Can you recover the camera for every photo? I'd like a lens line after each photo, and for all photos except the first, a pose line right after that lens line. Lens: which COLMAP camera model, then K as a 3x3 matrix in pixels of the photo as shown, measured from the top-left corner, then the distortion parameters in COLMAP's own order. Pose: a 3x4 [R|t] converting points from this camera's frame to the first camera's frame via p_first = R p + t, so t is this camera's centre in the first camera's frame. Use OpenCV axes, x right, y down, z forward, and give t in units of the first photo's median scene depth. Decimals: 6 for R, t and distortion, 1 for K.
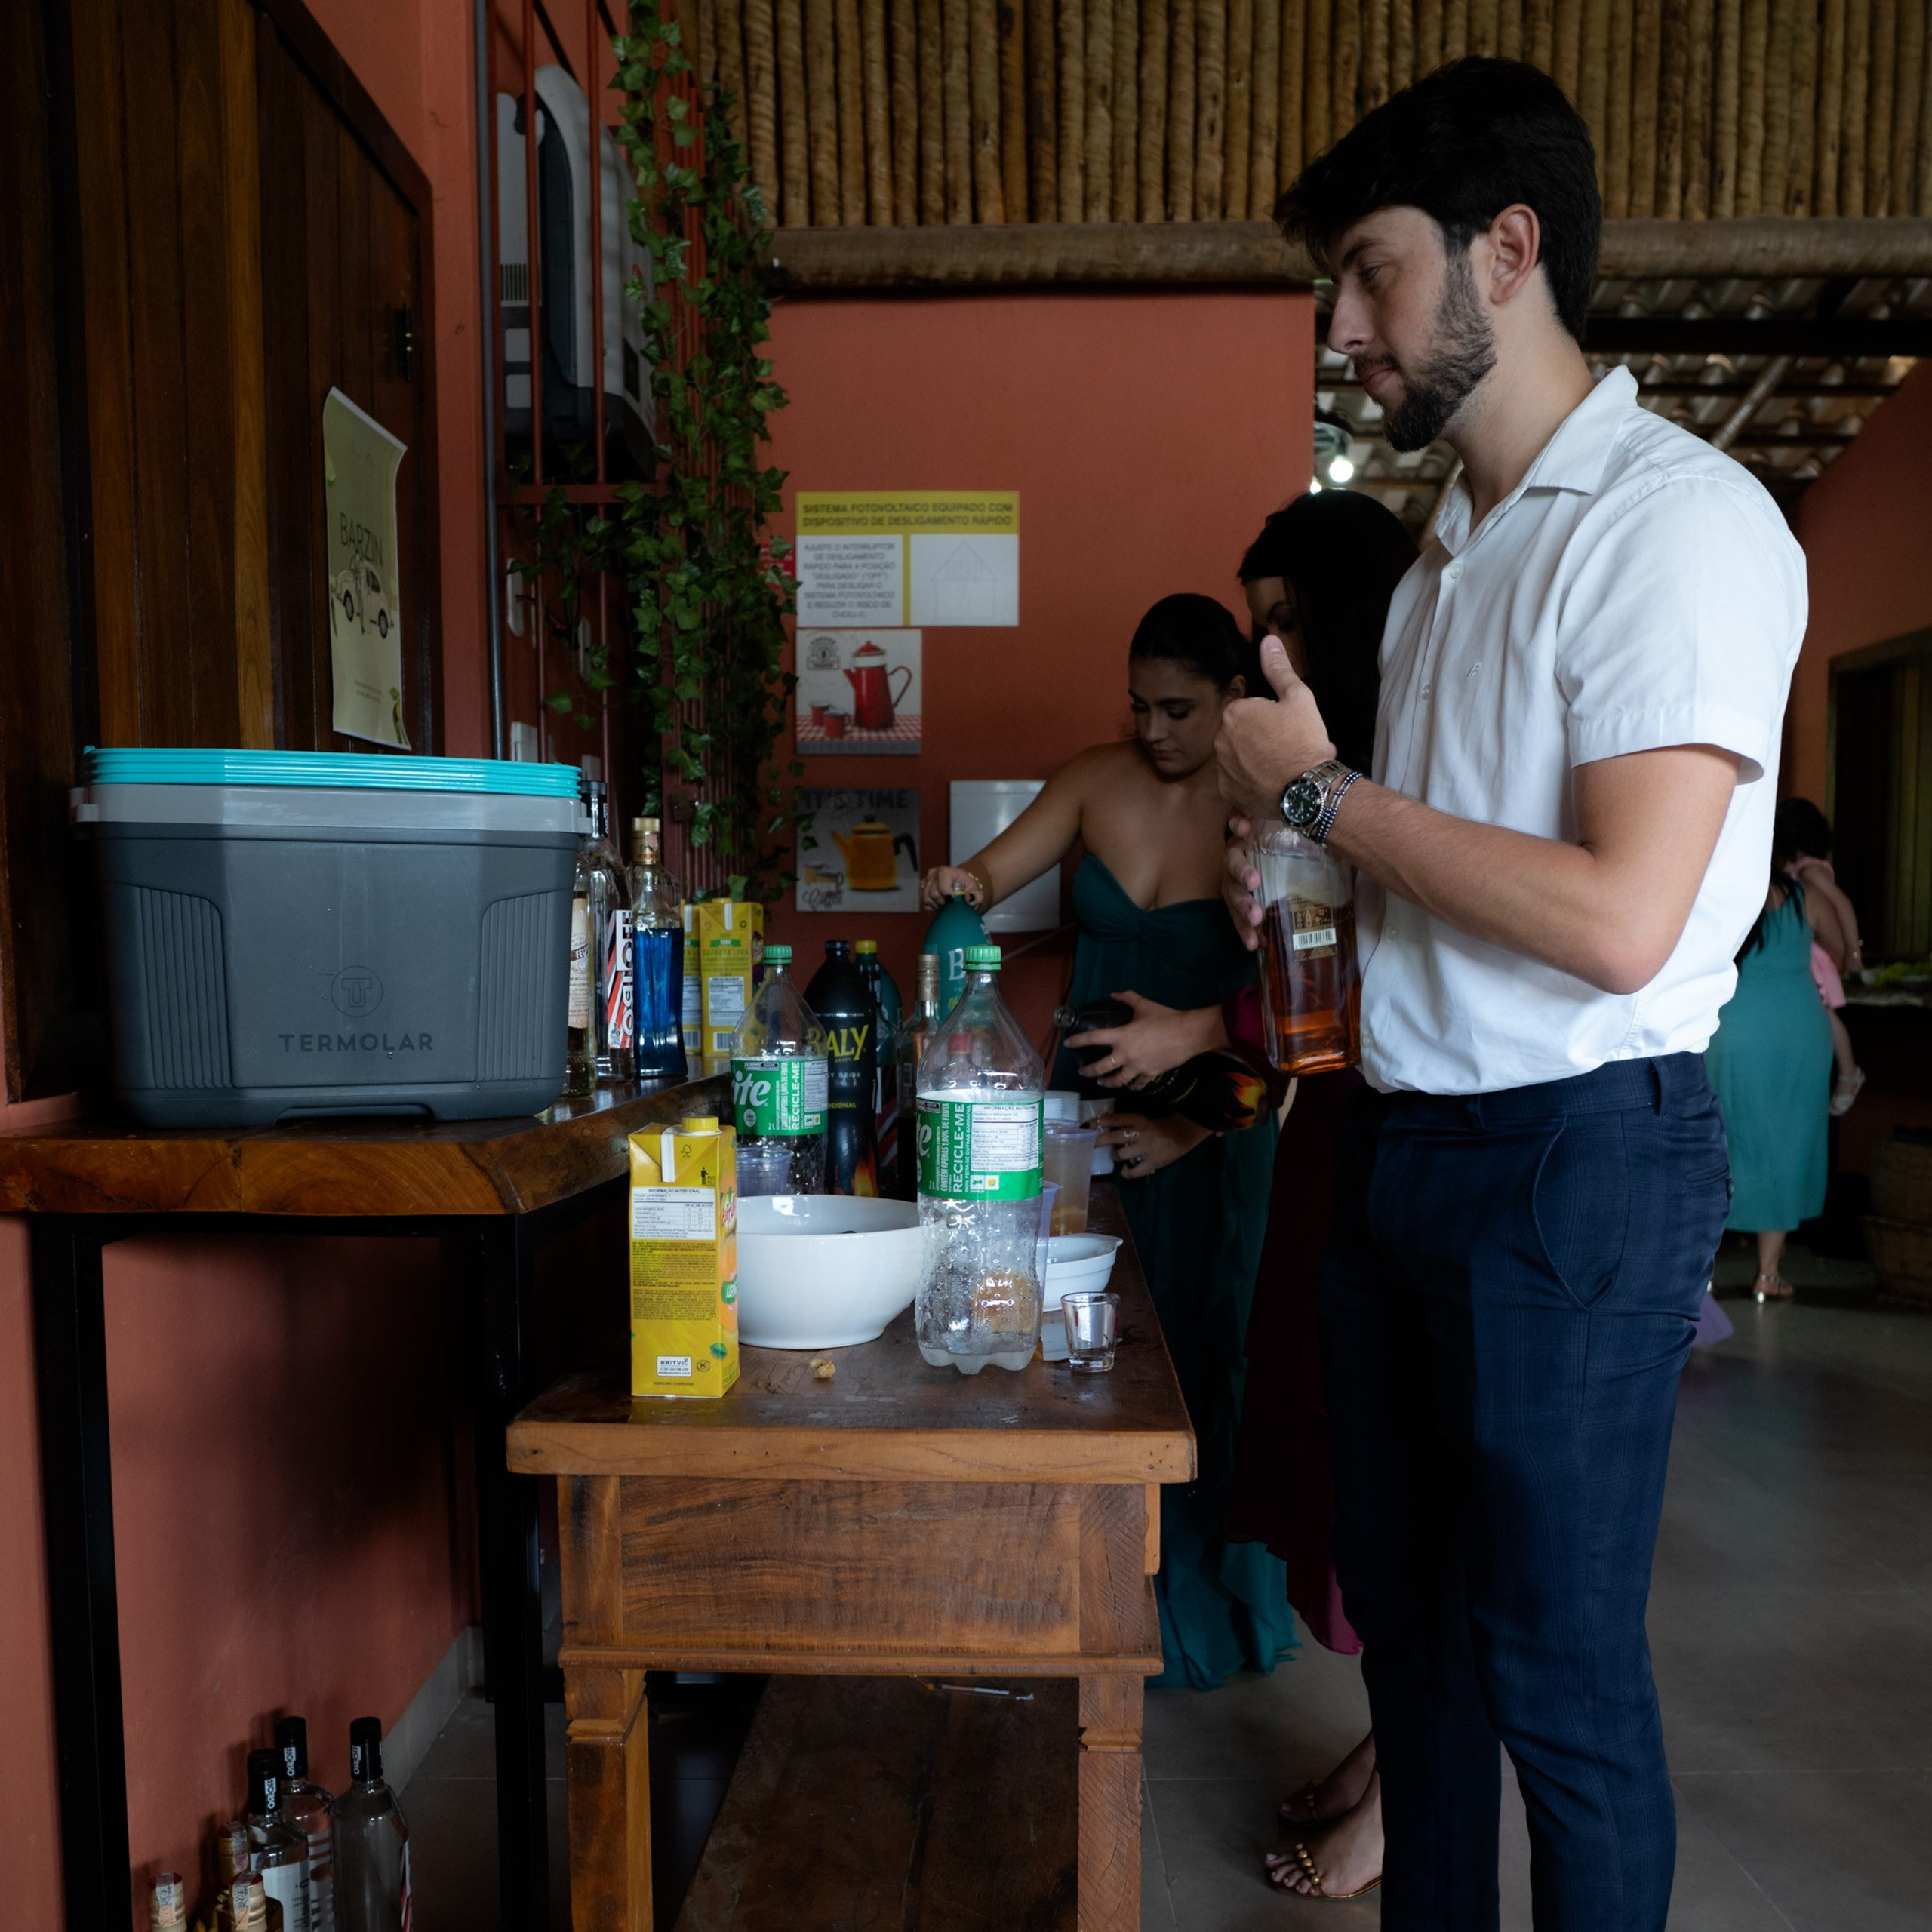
lens RADIAL K [[1700.9, 0, 967.1], [0, 1700.9, 966.0], [0, 0, 1]] dist [-0.047823, 0.010557]
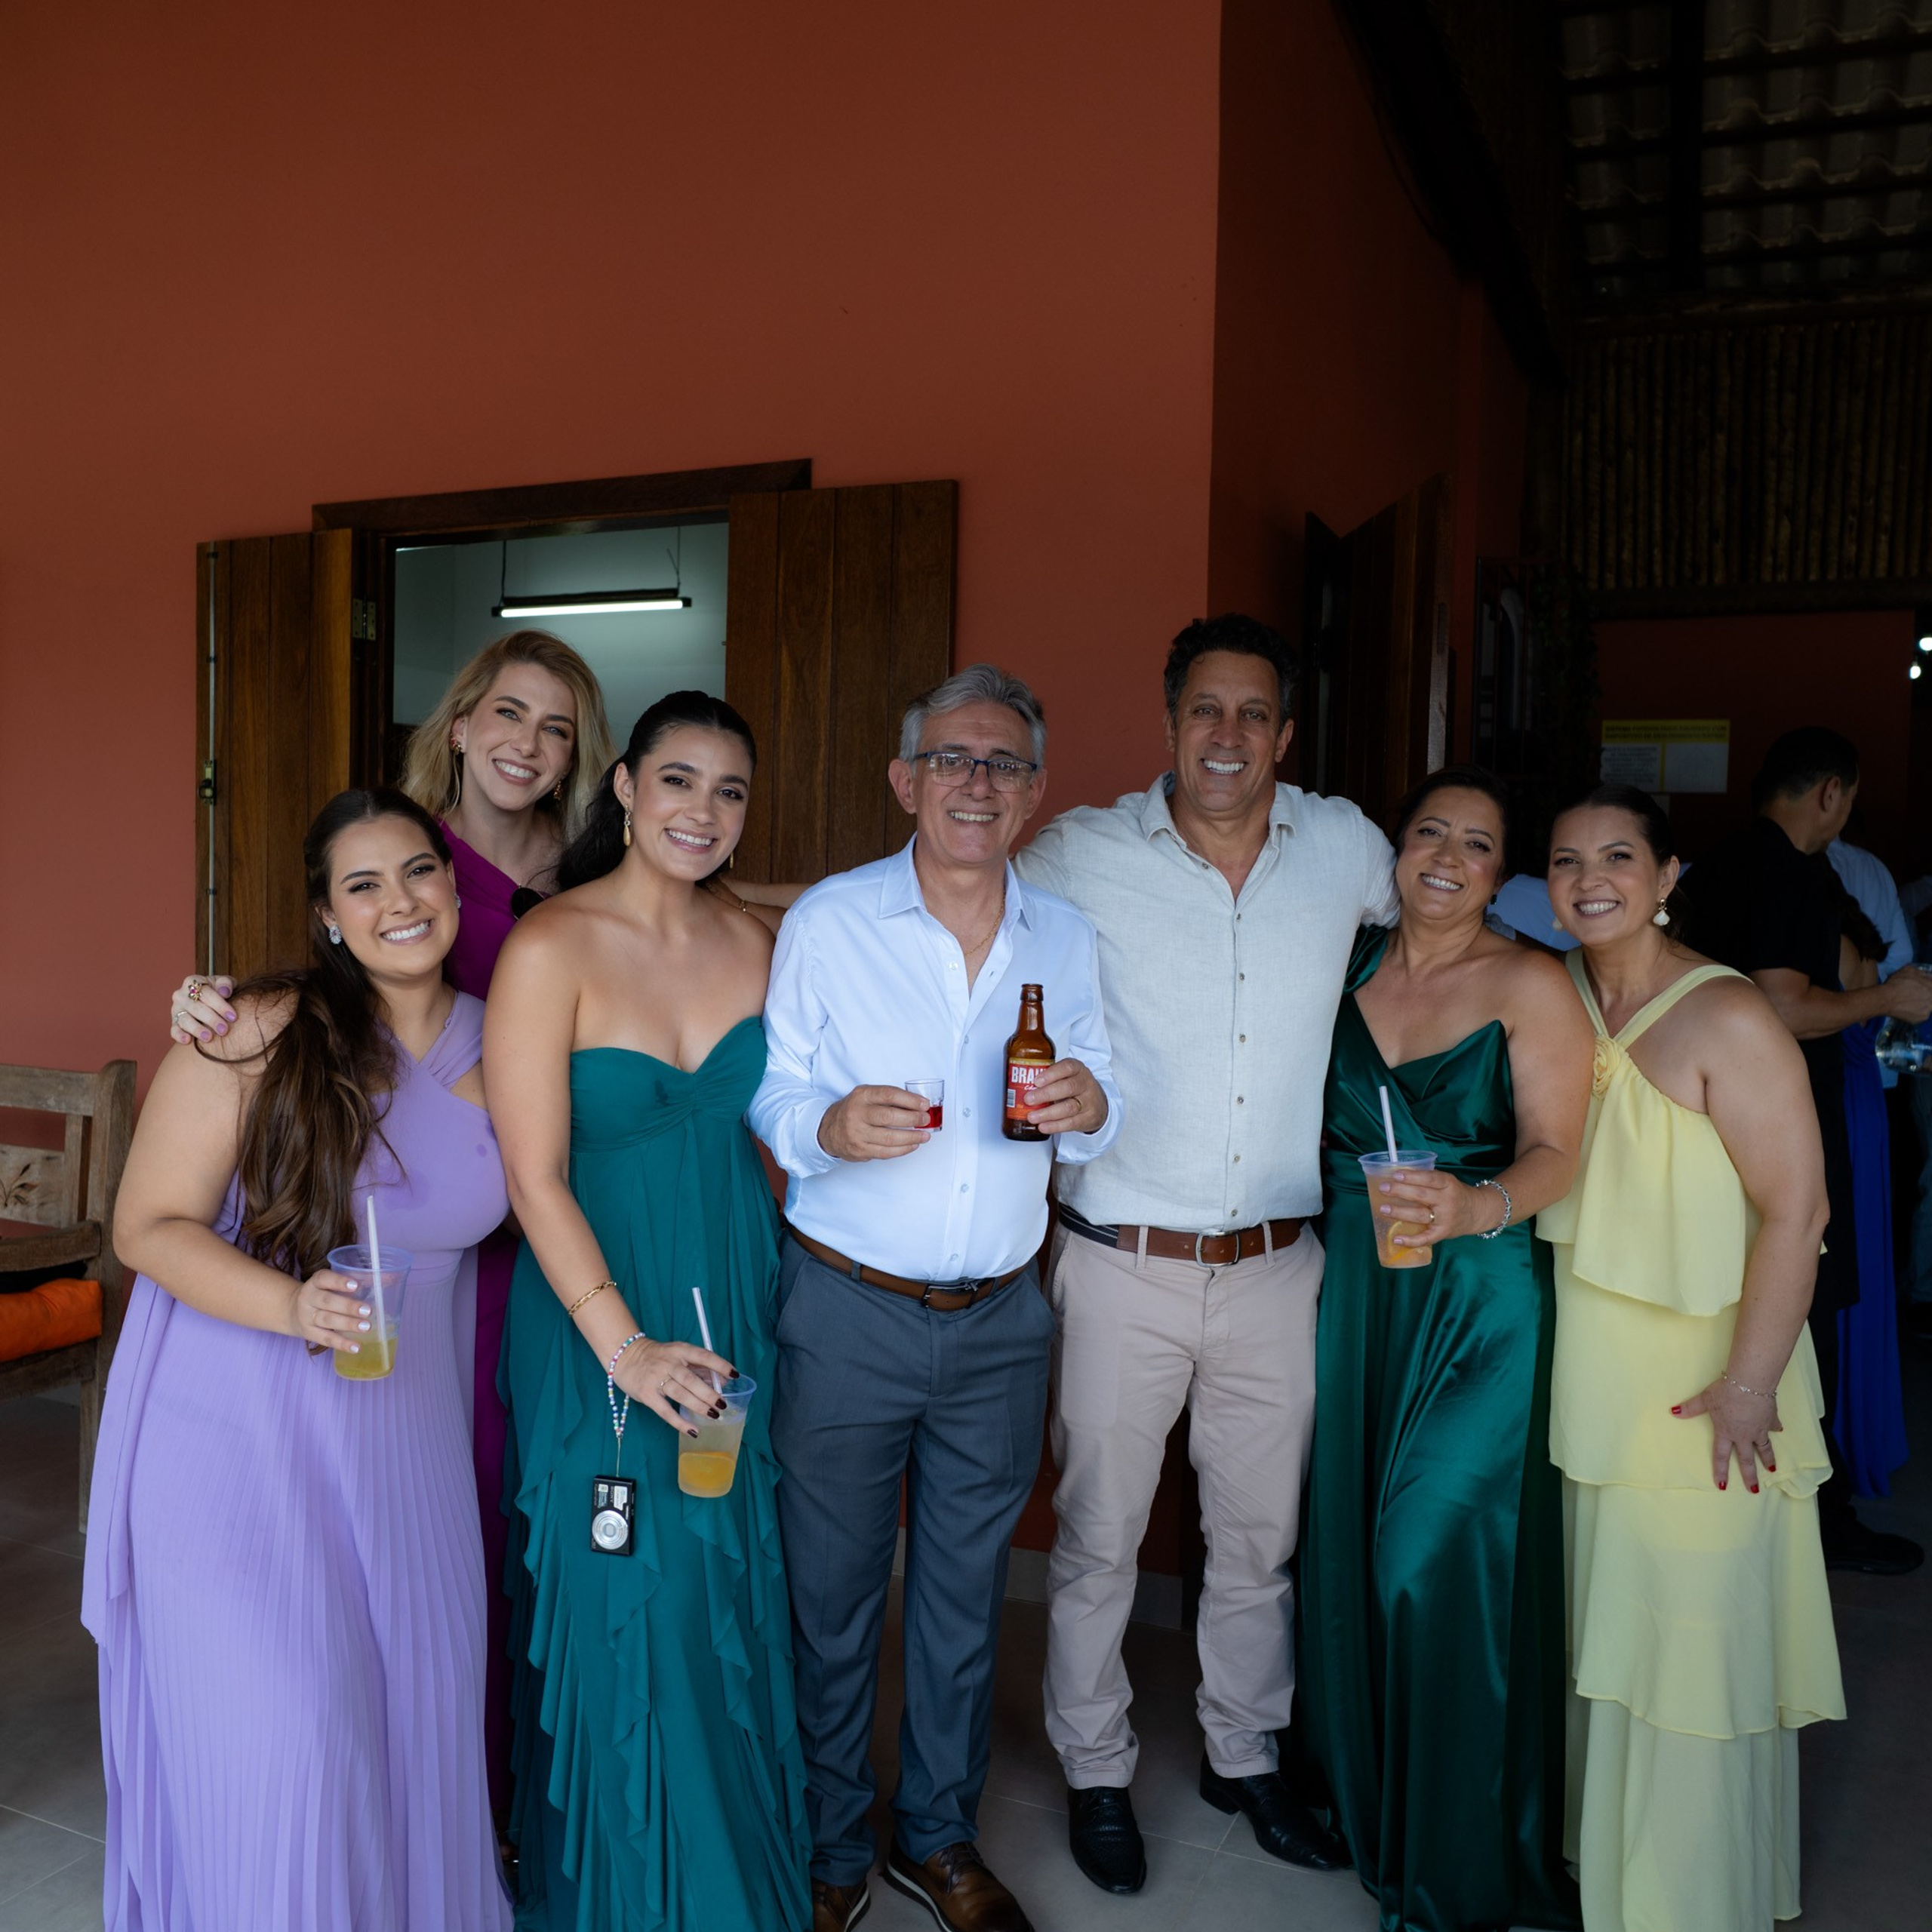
lens RADIAL K [[1700.9, 0, 968.0], [0, 1700.9, 959.6], [0, 0, 1]] dist [-0.047823, 0.010557]
pose [[0.911566, 0.049791, -0.408127, 0.037195], [-0.034464, 0.998400, 0.044827, -0.079498], [0.409707, -0.026797, 0.911824, -1.062638]]
